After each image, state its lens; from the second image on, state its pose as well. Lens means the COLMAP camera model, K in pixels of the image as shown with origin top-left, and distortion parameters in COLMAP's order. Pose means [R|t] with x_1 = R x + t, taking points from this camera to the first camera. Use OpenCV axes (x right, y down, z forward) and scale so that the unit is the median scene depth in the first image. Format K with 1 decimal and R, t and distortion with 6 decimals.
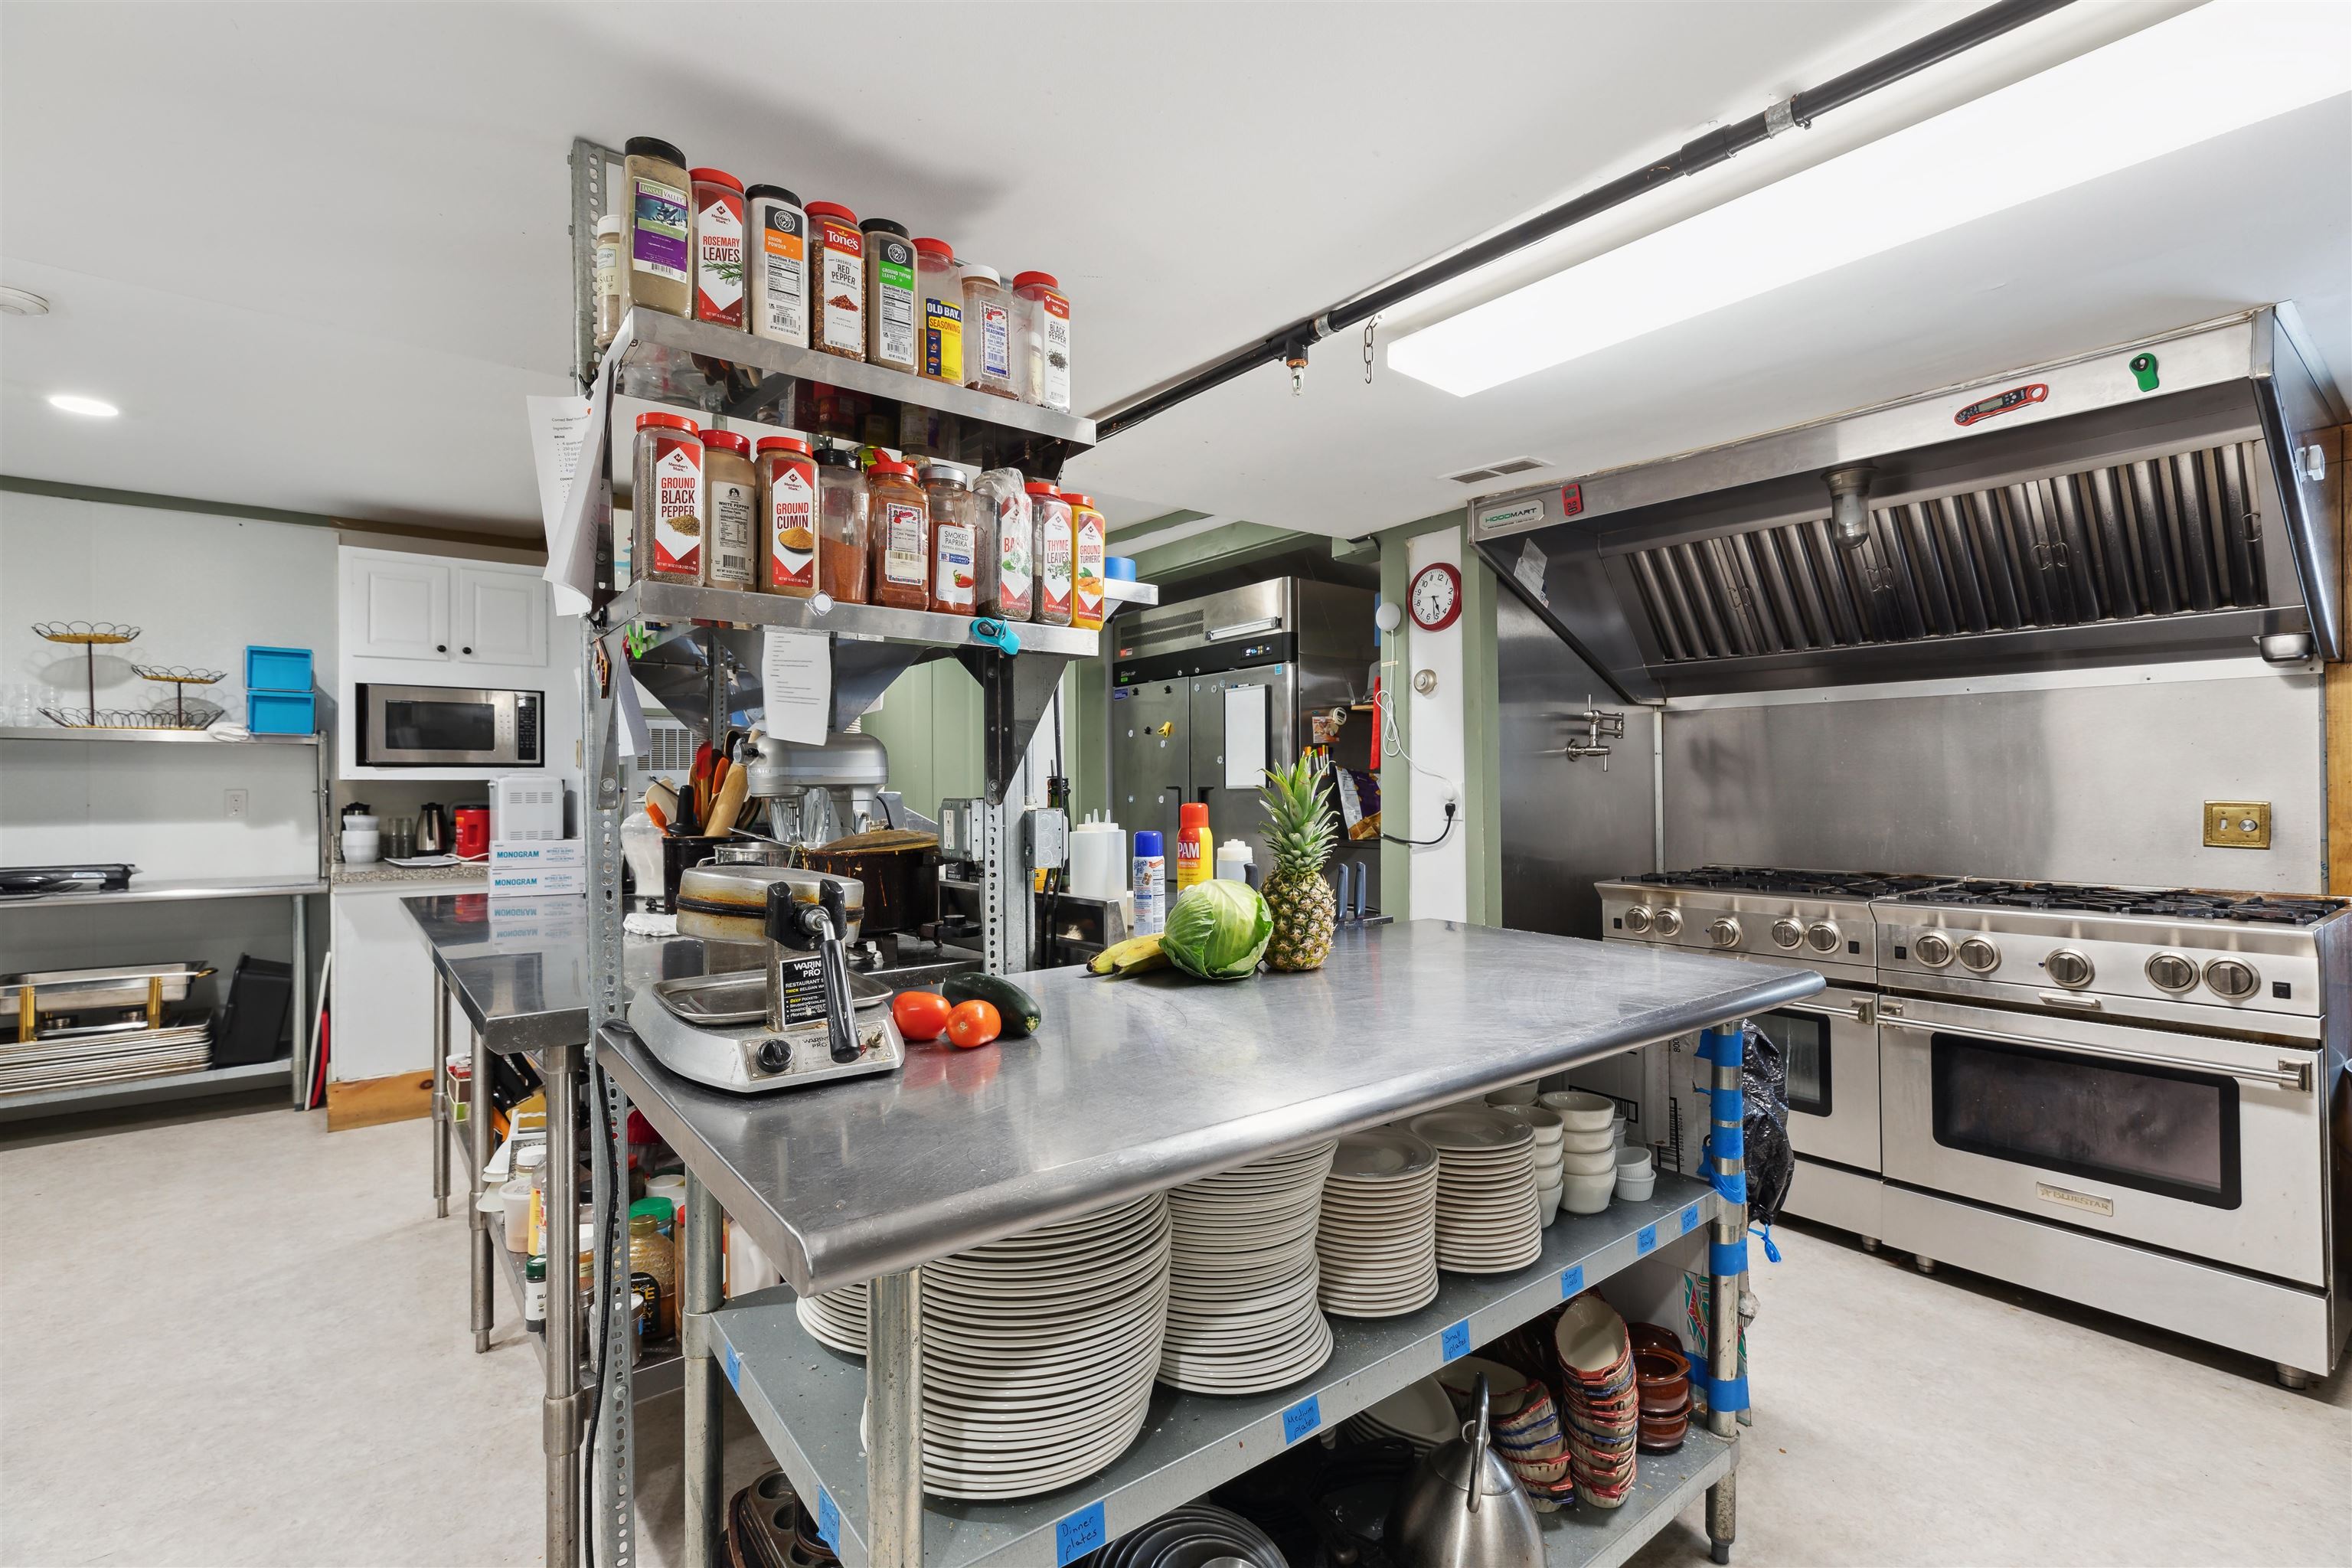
lens RADIAL K [[1066.9, 0, 1188.6], [0, 1066.9, 782.4], [0, 0, 1]] dist [0.005033, 0.000385]
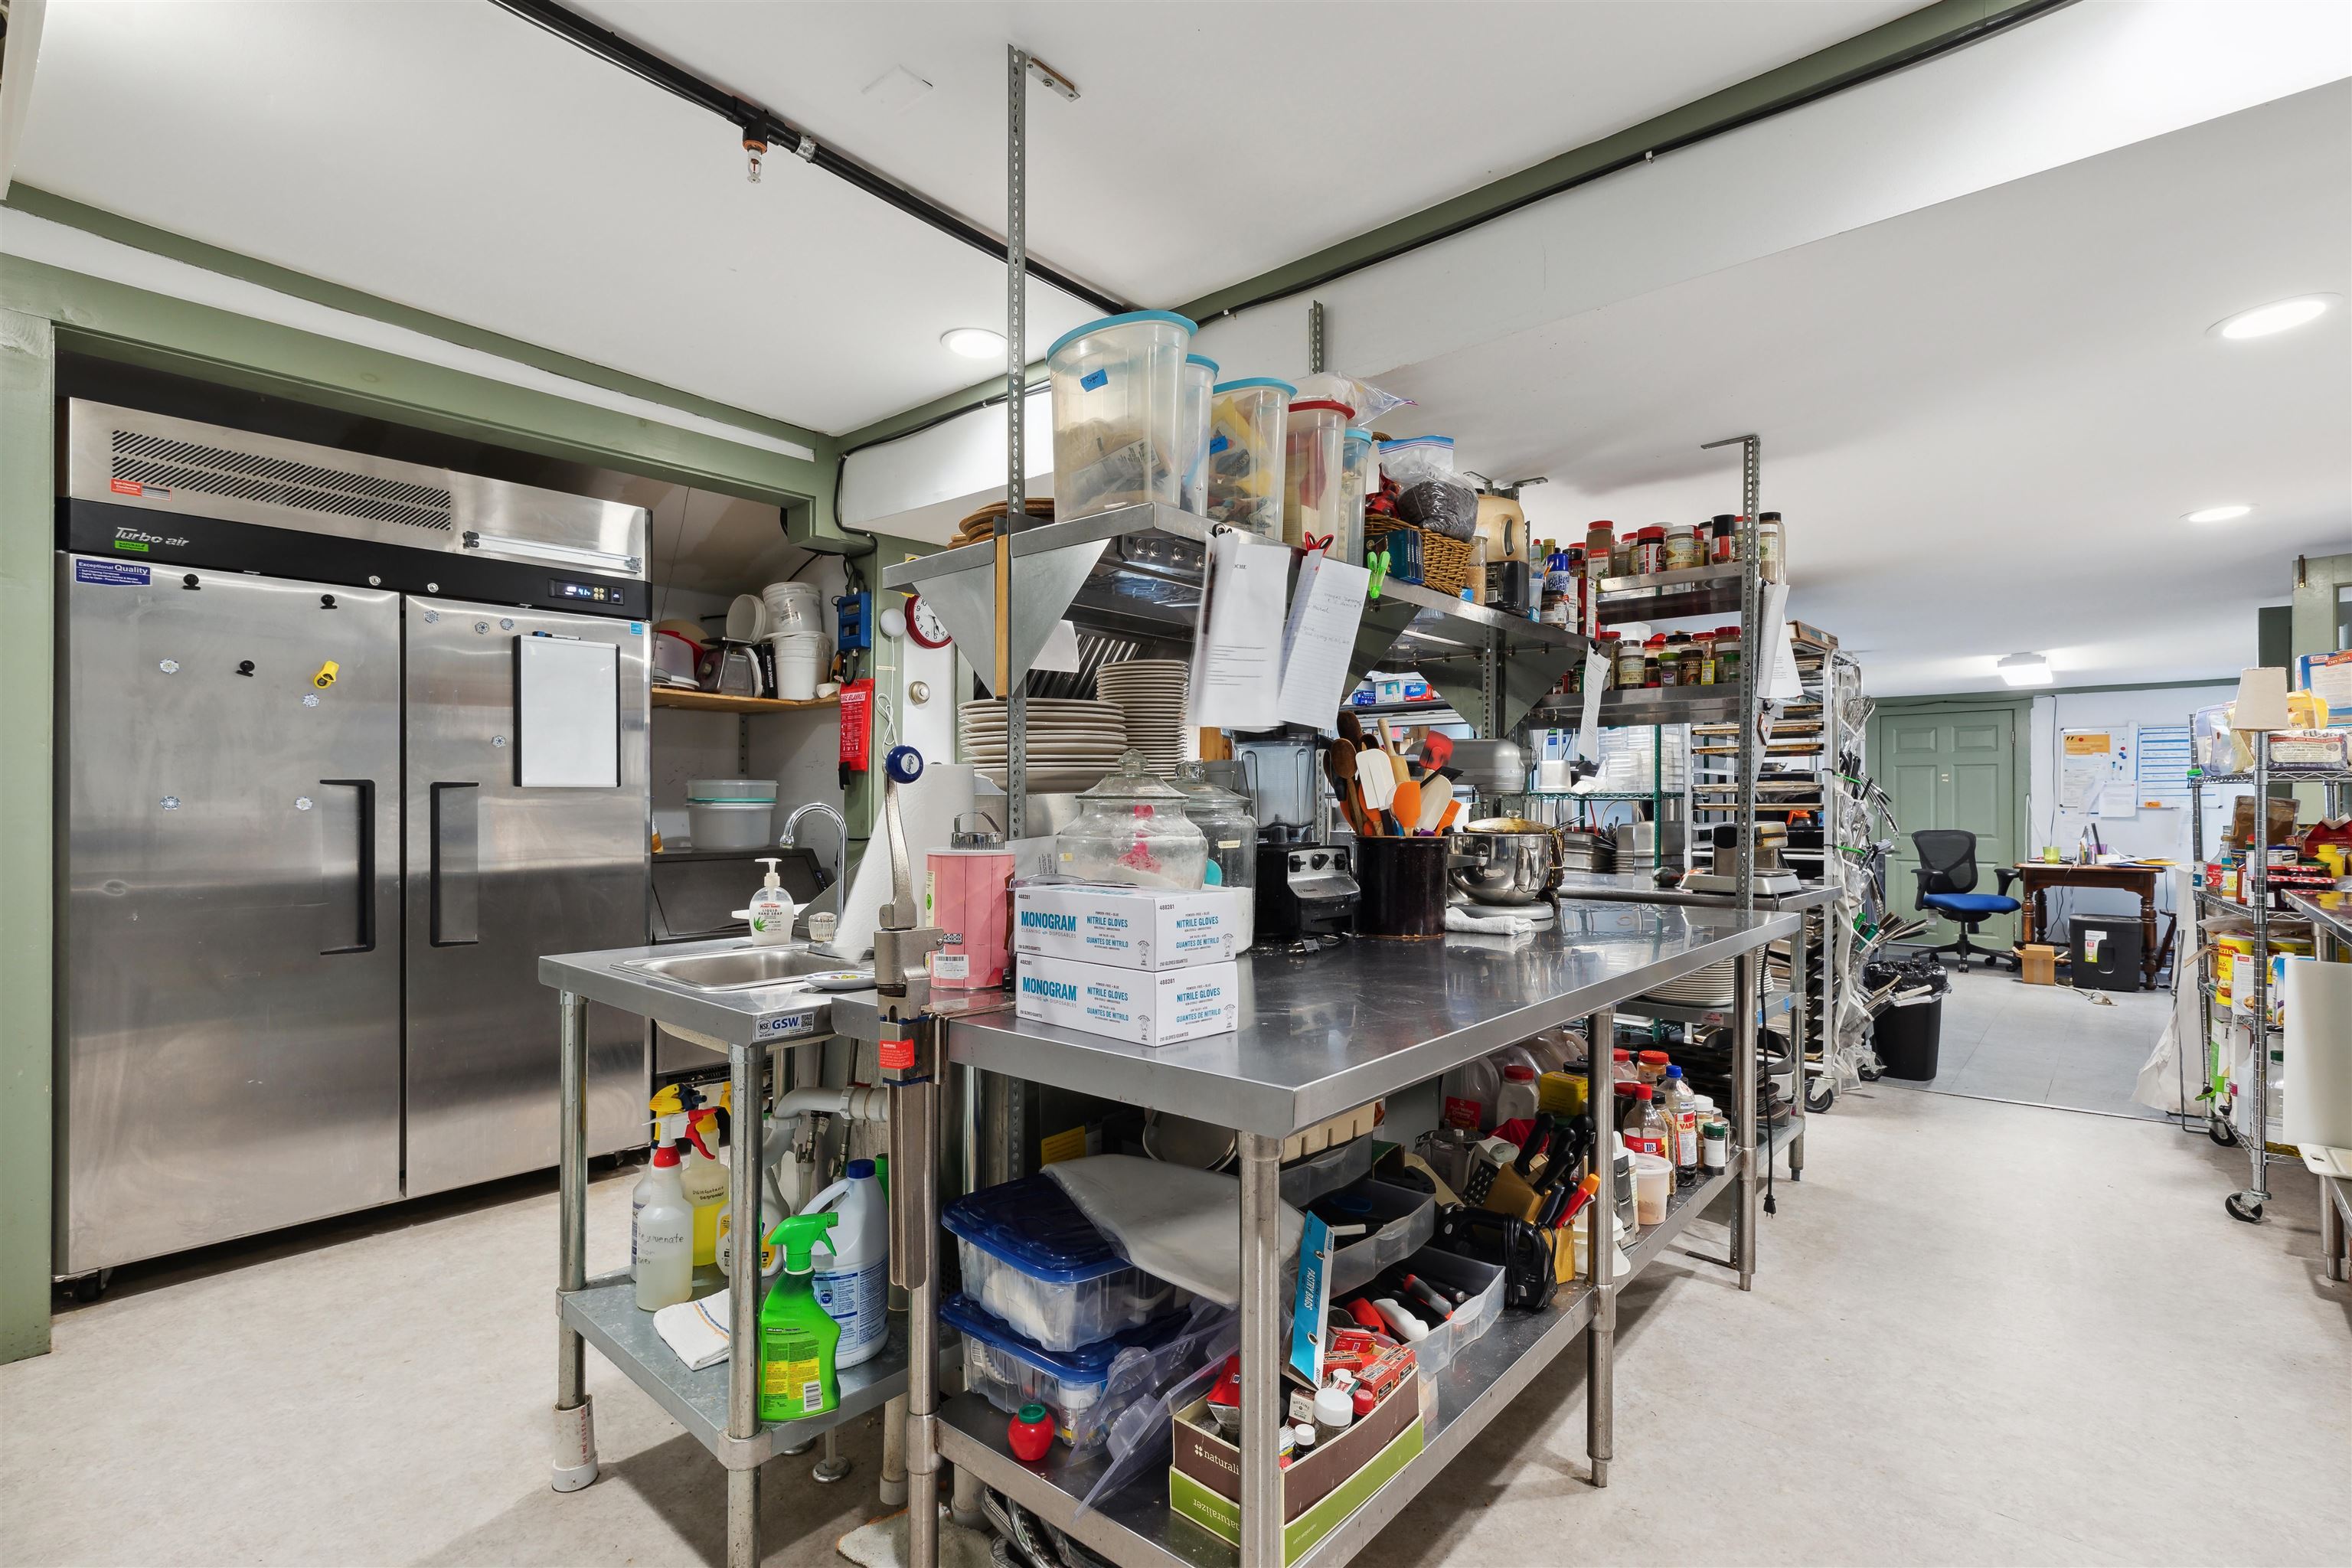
lens RADIAL K [[1066.9, 0, 1187.8], [0, 1066.9, 795.8], [0, 0, 1]] dist [0.005033, 0.000385]
pose [[-0.190291, 0.002772, 0.981724, -0.723004], [-0.012643, 0.999906, -0.005274, 0.010095], [-0.981646, -0.013416, -0.190238, 0.762533]]
